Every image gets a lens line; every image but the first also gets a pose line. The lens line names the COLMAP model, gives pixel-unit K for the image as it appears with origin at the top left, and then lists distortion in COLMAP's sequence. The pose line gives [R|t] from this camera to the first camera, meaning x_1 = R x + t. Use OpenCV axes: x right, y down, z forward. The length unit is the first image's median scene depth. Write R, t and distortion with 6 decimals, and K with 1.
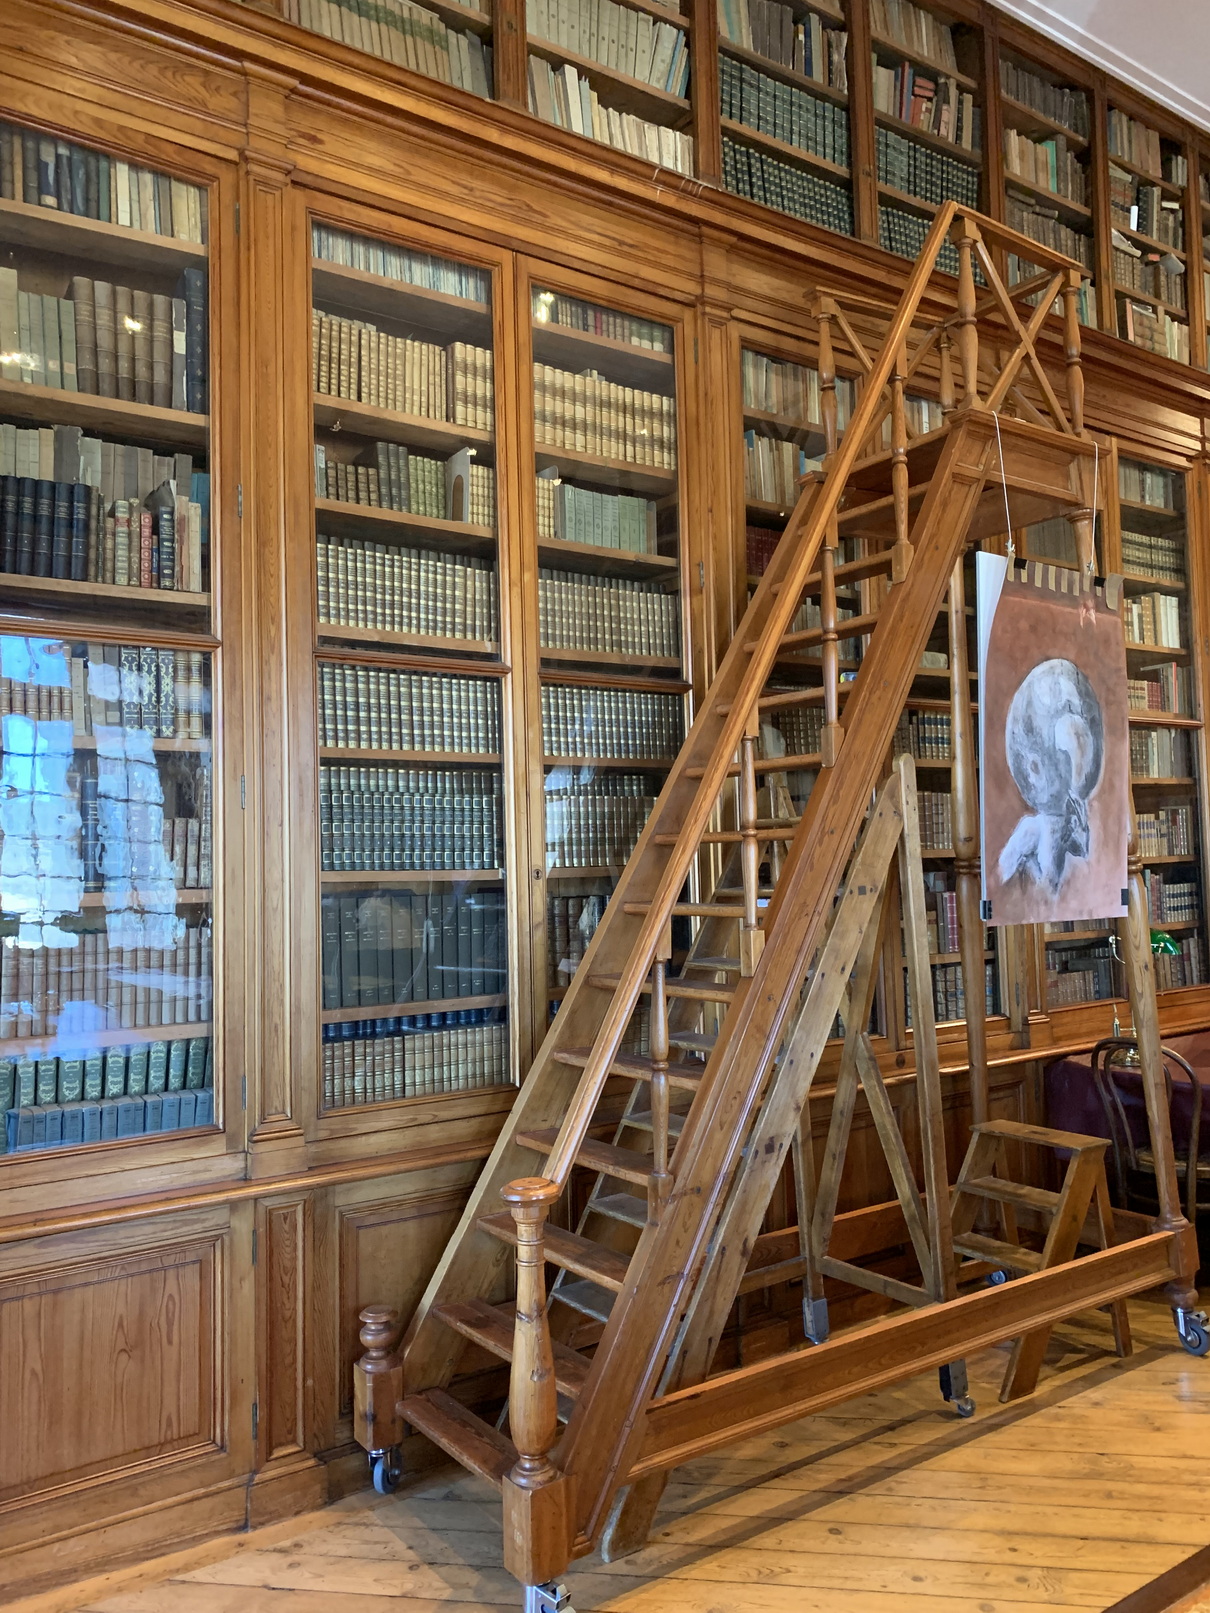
lens RADIAL K [[1193.1, 0, 605.0], [0, 1193.1, 806.5], [0, 0, 1]] dist [0.000753, 0.002022]
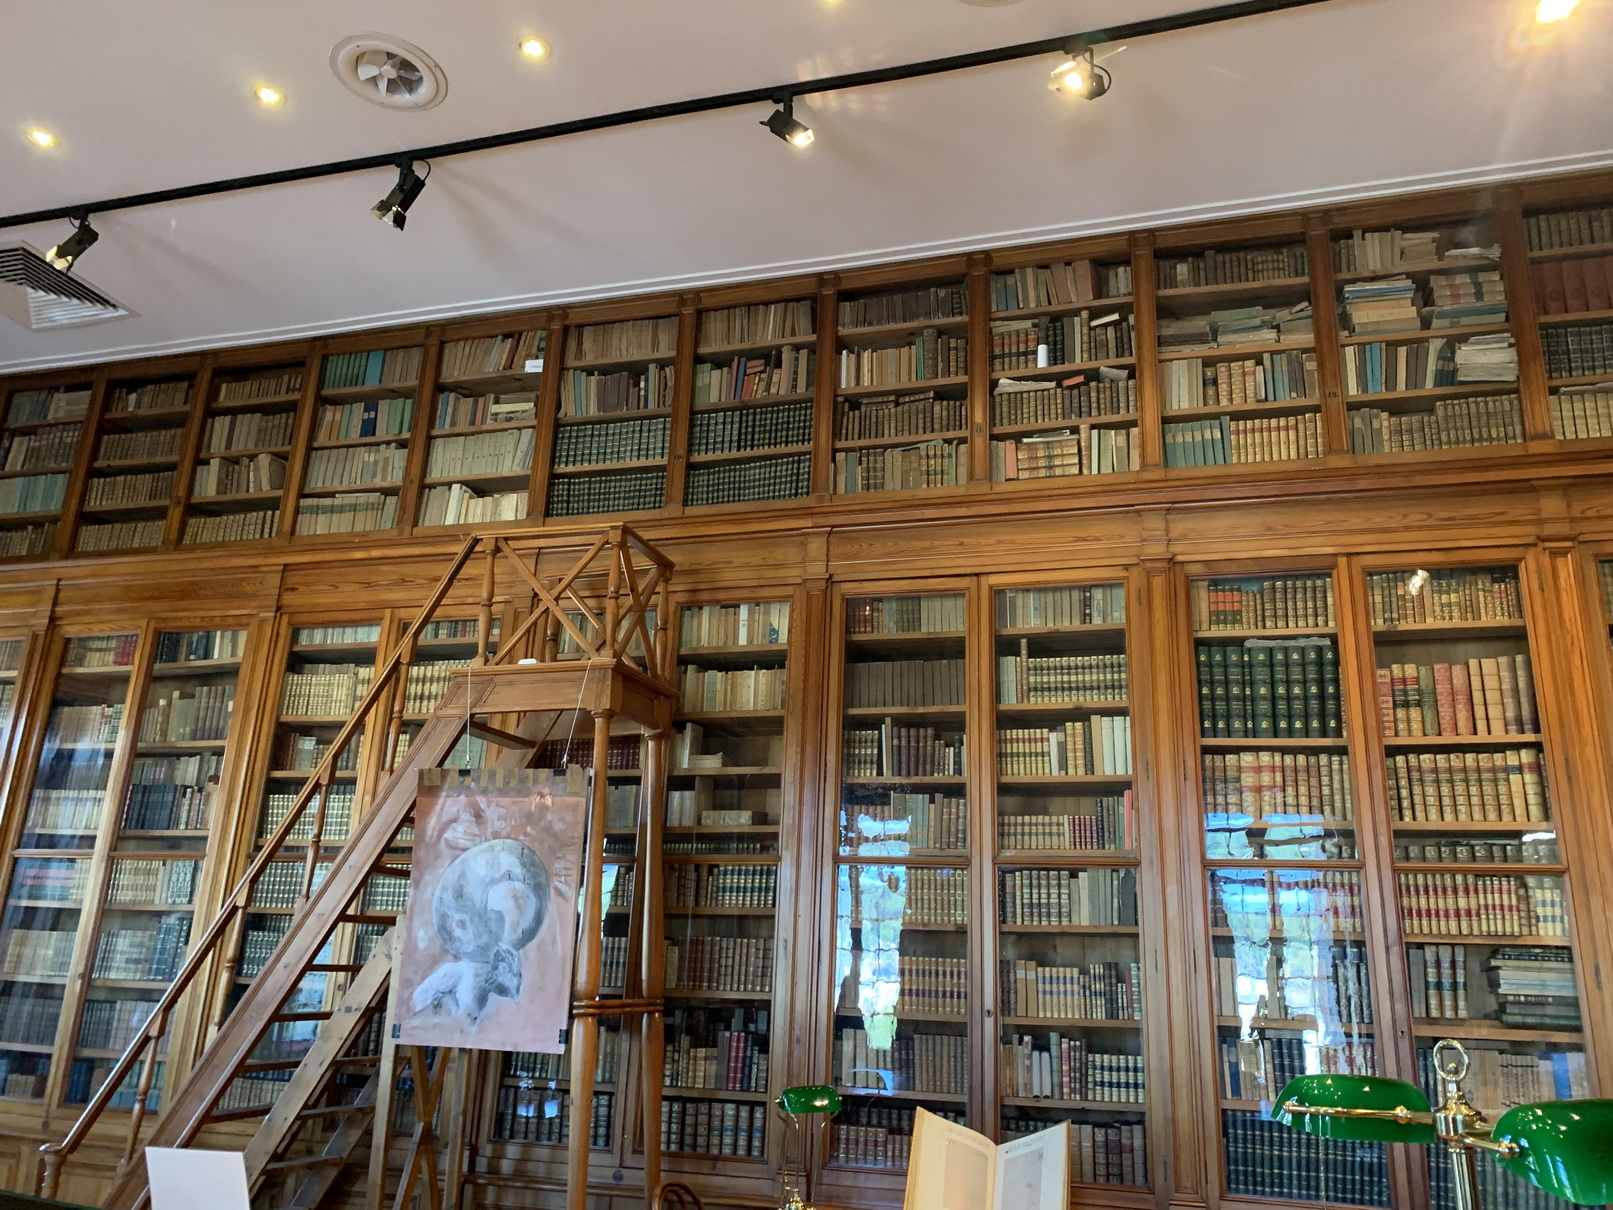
lens RADIAL K [[1210.5, 0, 806.5], [0, 1210.5, 605.0], [0, 0, 1]] dist [0.102136, -0.229392]
pose [[0.634627, -0.177631, -0.752127, 1.463246], [-0.014364, 0.970347, -0.241289, -0.047164], [0.772685, 0.163932, 0.613257, 0.338578]]
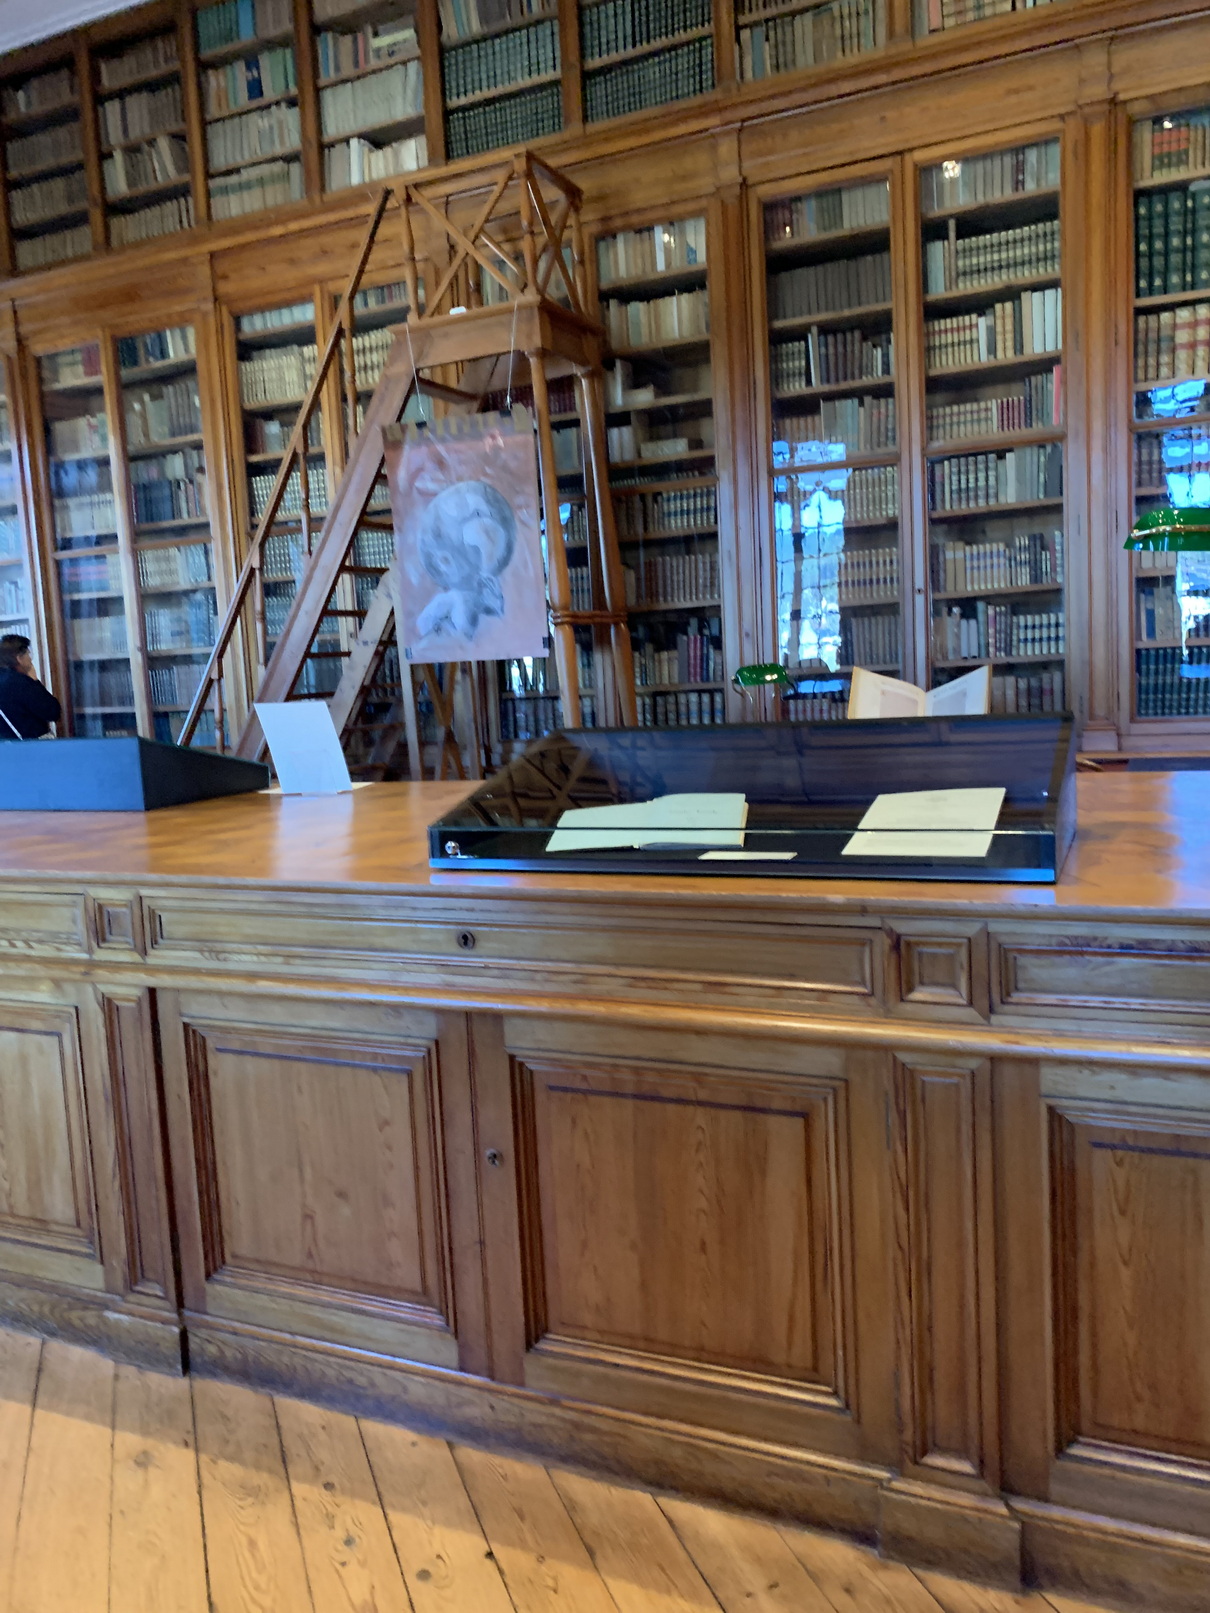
lens RADIAL K [[1236.8, 0, 576.5], [0, 1236.8, 800.7], [0, 0, 1]] dist [0.003687, -0.000806]
pose [[0.518084, 0.091330, -0.850440, 1.576328], [0.089663, 0.983006, 0.160188, 0.027253], [0.850617, -0.159244, 0.501091, 0.249928]]
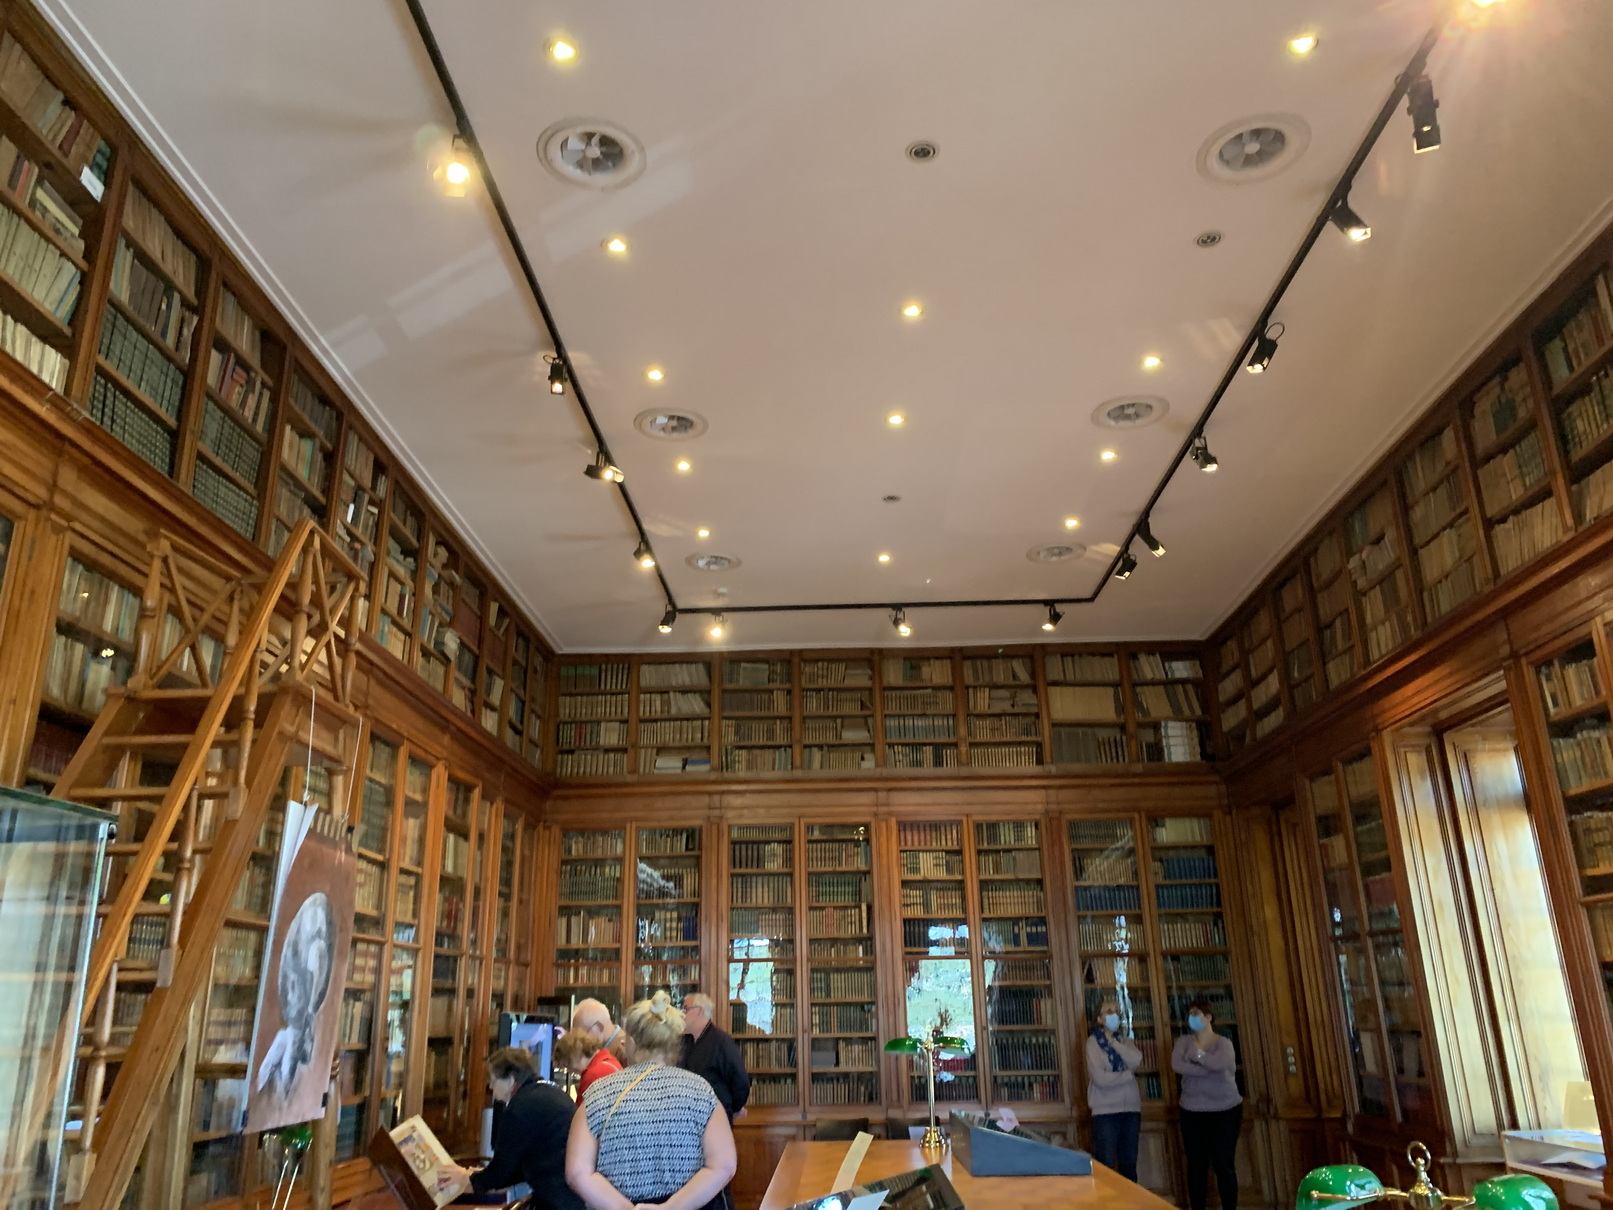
lens RADIAL K [[1217.6, 0, 806.5], [0, 1217.6, 605.0], [0, 0, 1]] dist [0.022163, -0.003945]
pose [[0.581533, 0.272981, 0.766356, -0.327165], [-0.039861, 0.950451, -0.308309, -0.032439], [-0.812546, 0.148744, 0.563600, -0.139002]]
